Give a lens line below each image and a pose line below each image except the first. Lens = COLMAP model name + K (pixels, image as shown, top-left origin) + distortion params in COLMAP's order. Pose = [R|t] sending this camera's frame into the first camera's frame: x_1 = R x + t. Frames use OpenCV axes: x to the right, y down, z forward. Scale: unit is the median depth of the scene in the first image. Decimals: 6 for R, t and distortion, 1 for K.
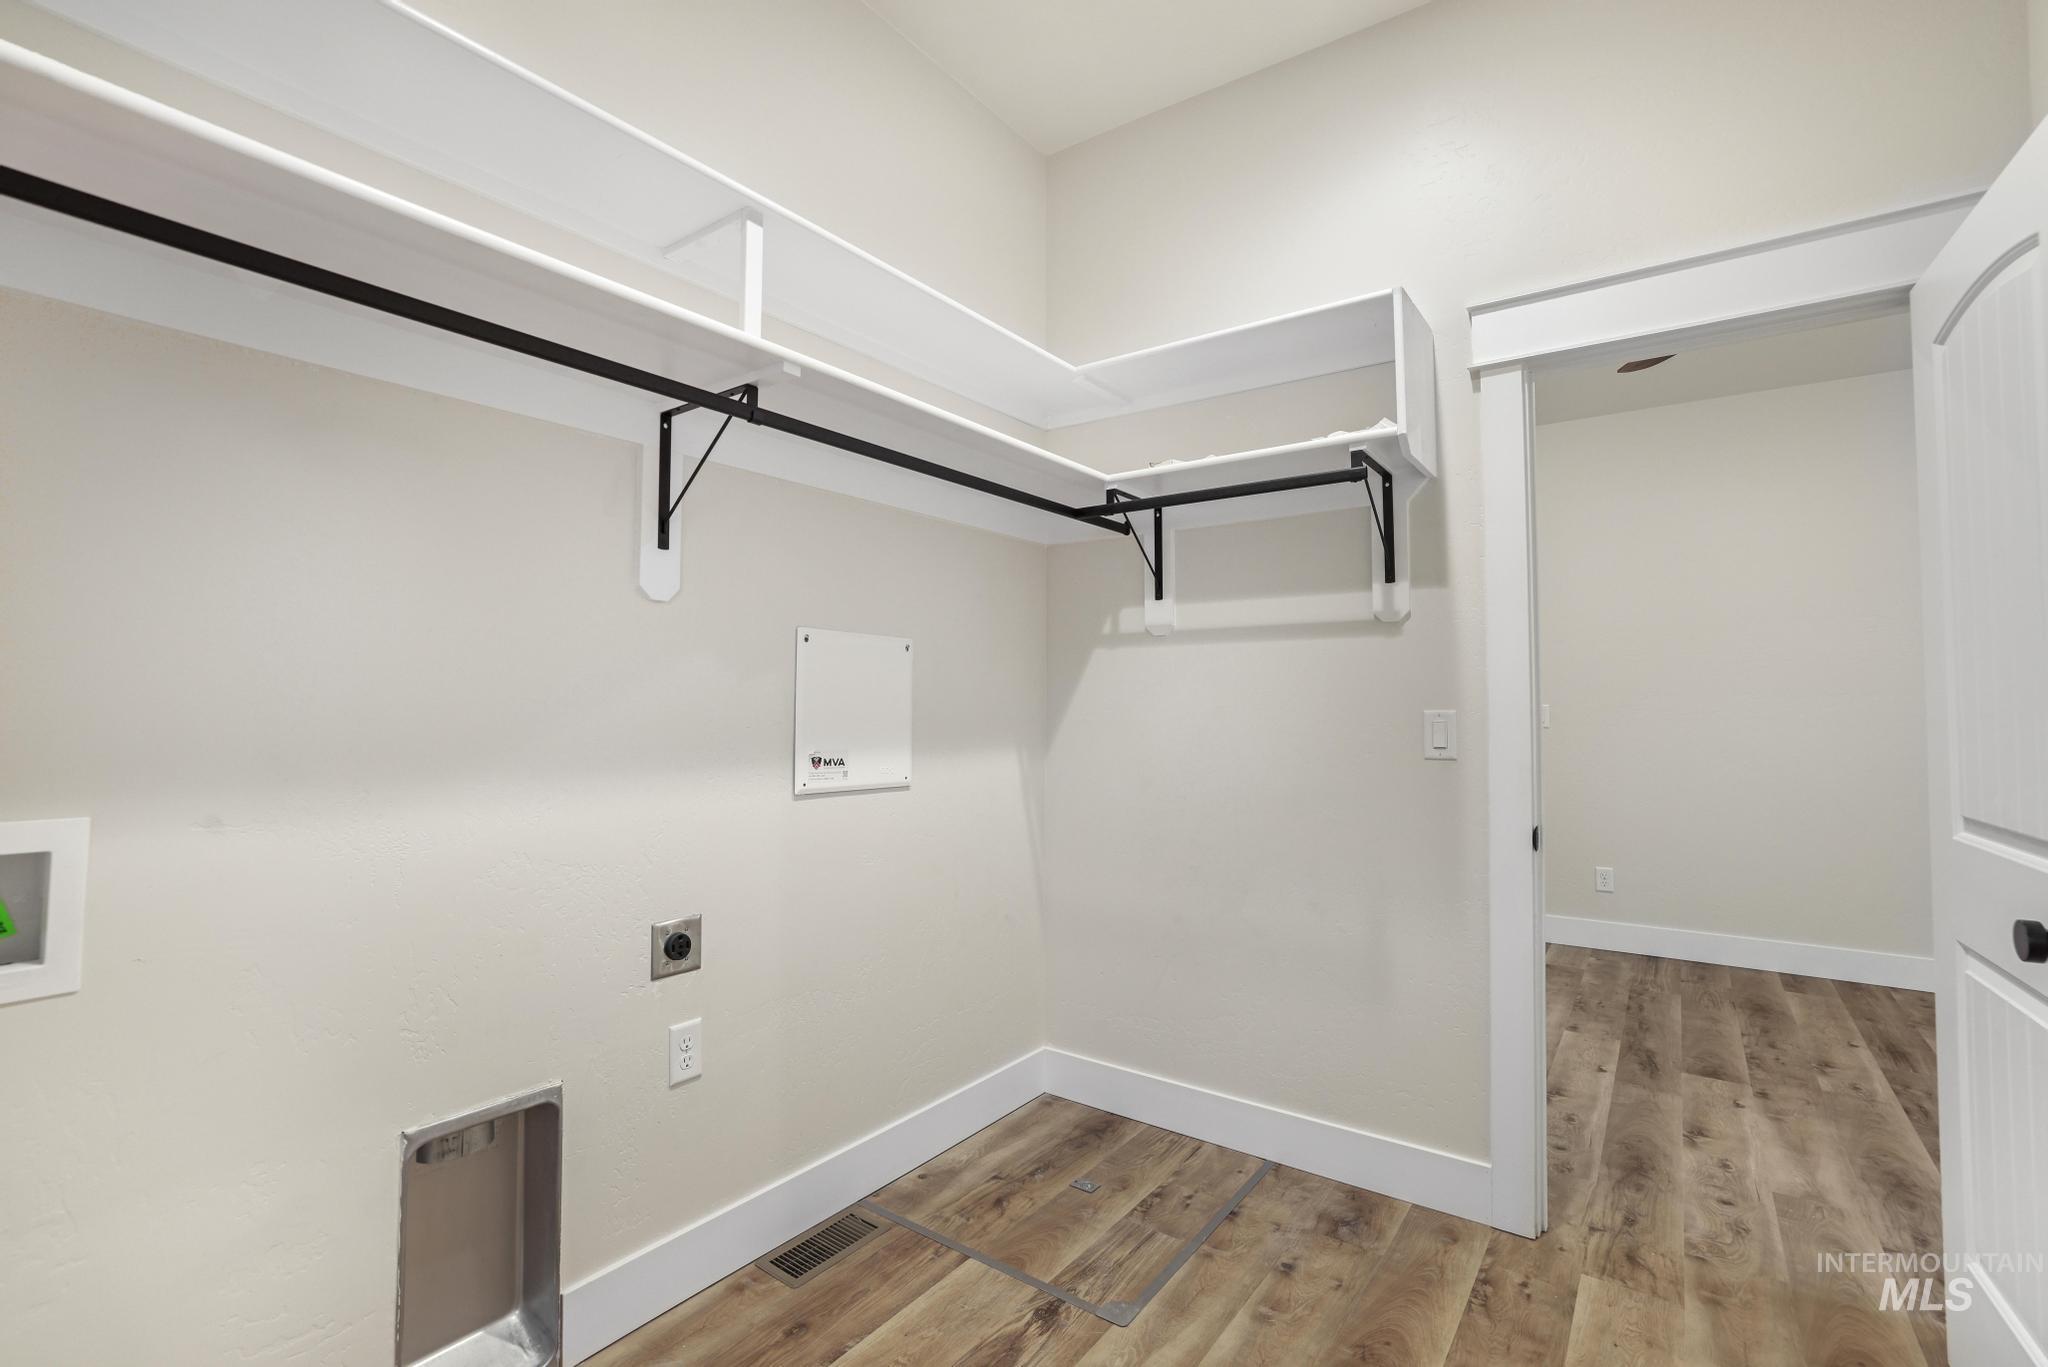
lens RADIAL K [[903.8, 0, 1010.0], [0, 903.8, 688.5], [0, 0, 1]] dist [-0.044791, 0.013021]
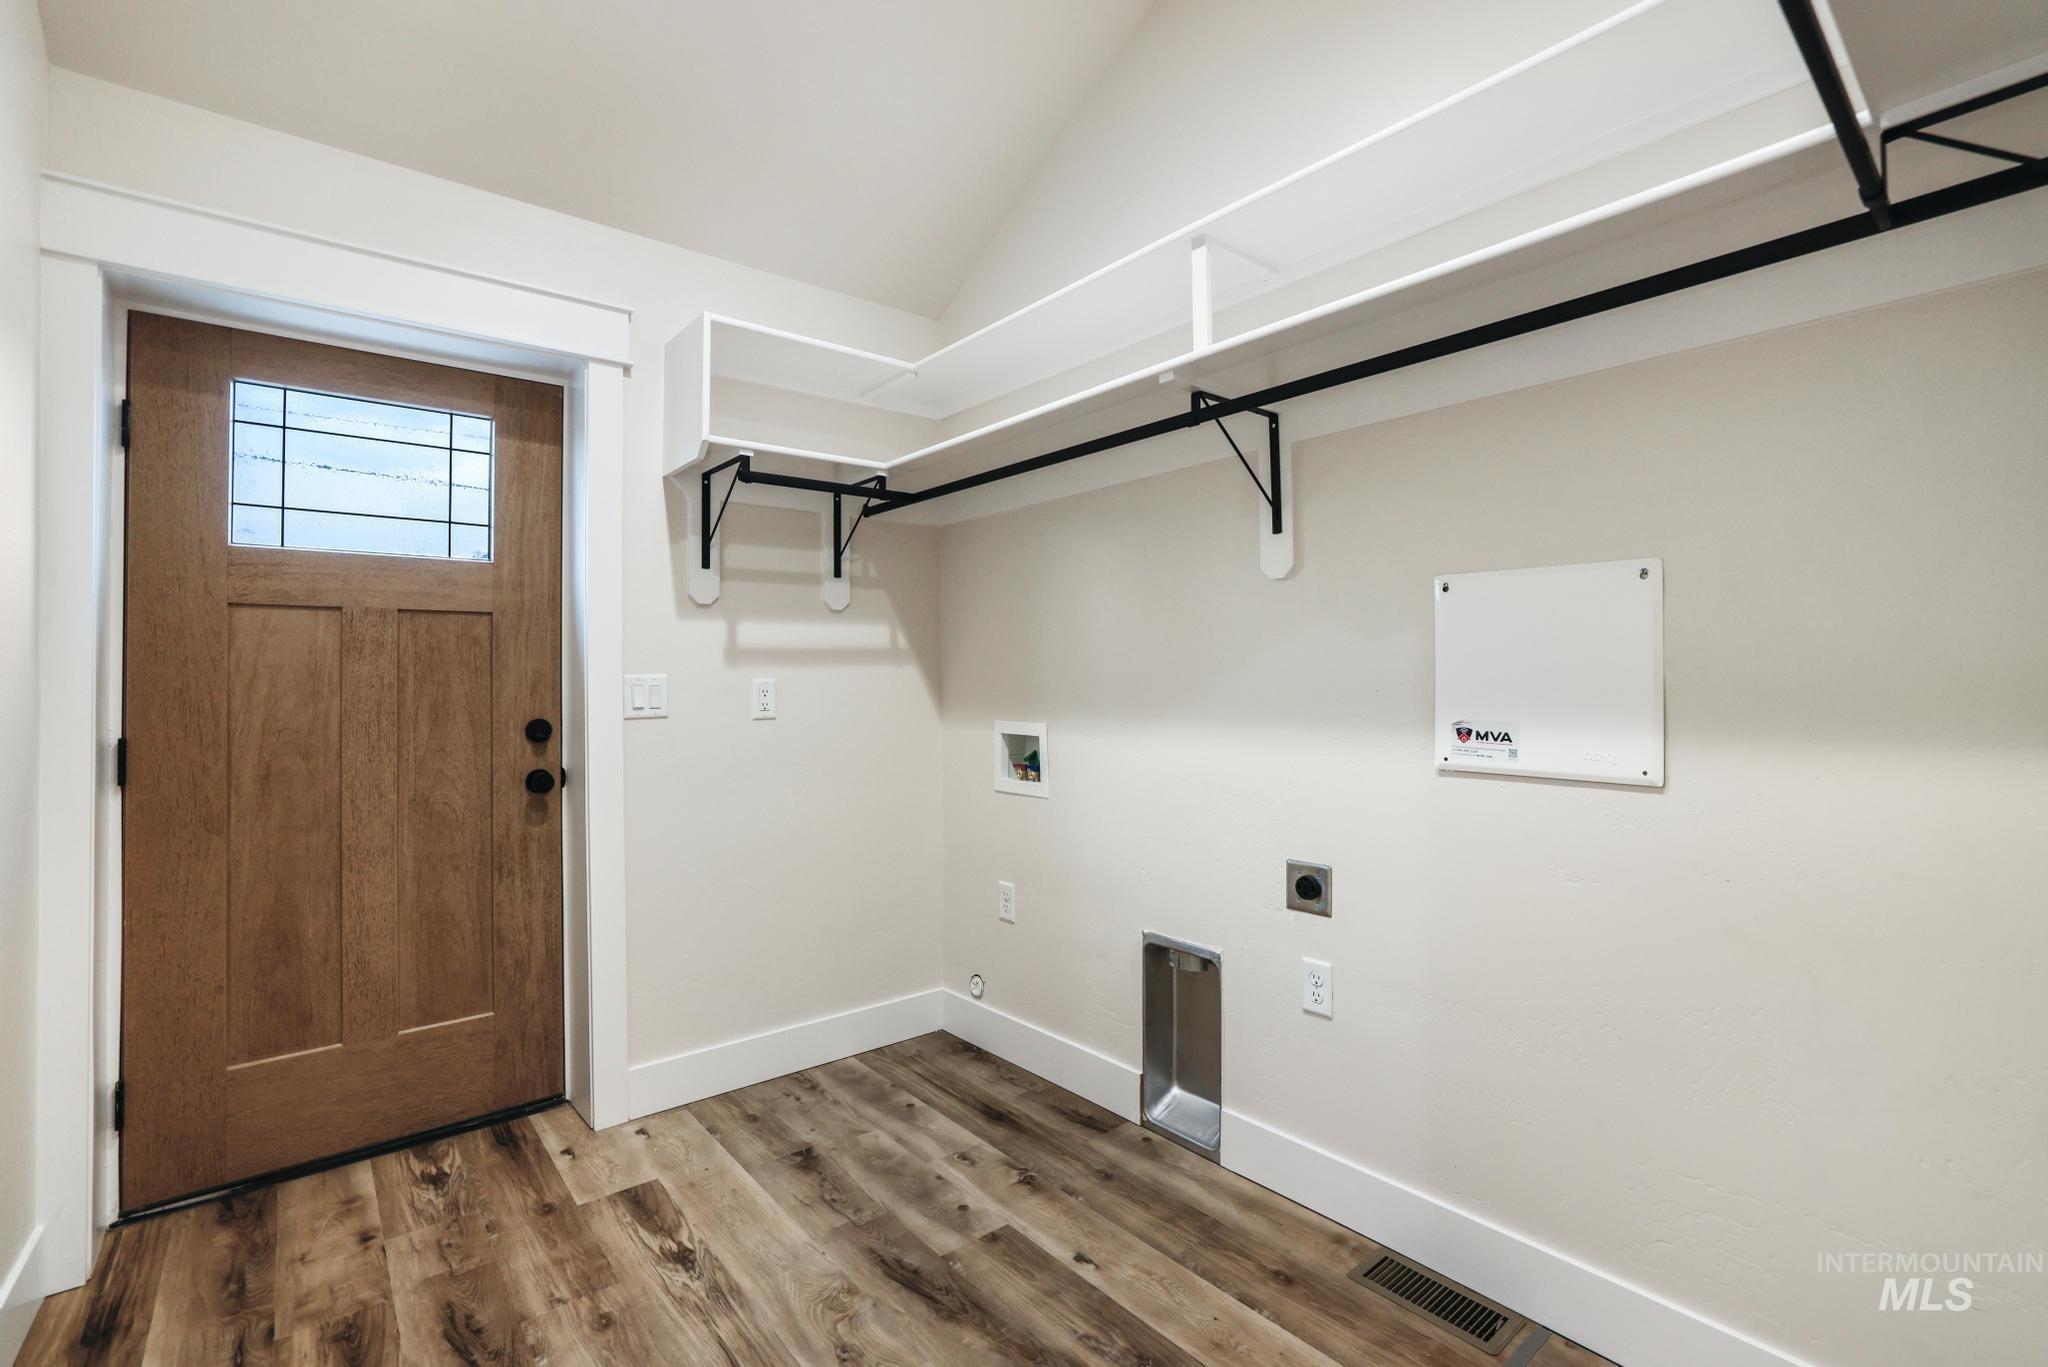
lens RADIAL K [[903.8, 0, 1010.8], [0, 903.8, 684.3], [0, 0, 1]] dist [-0.044791, 0.013021]
pose [[-0.248811, 0.001700, -0.968551, 0.729260], [0.025986, 0.999650, -0.004921, 0.030874], [0.968204, -0.026393, -0.248768, 0.851583]]
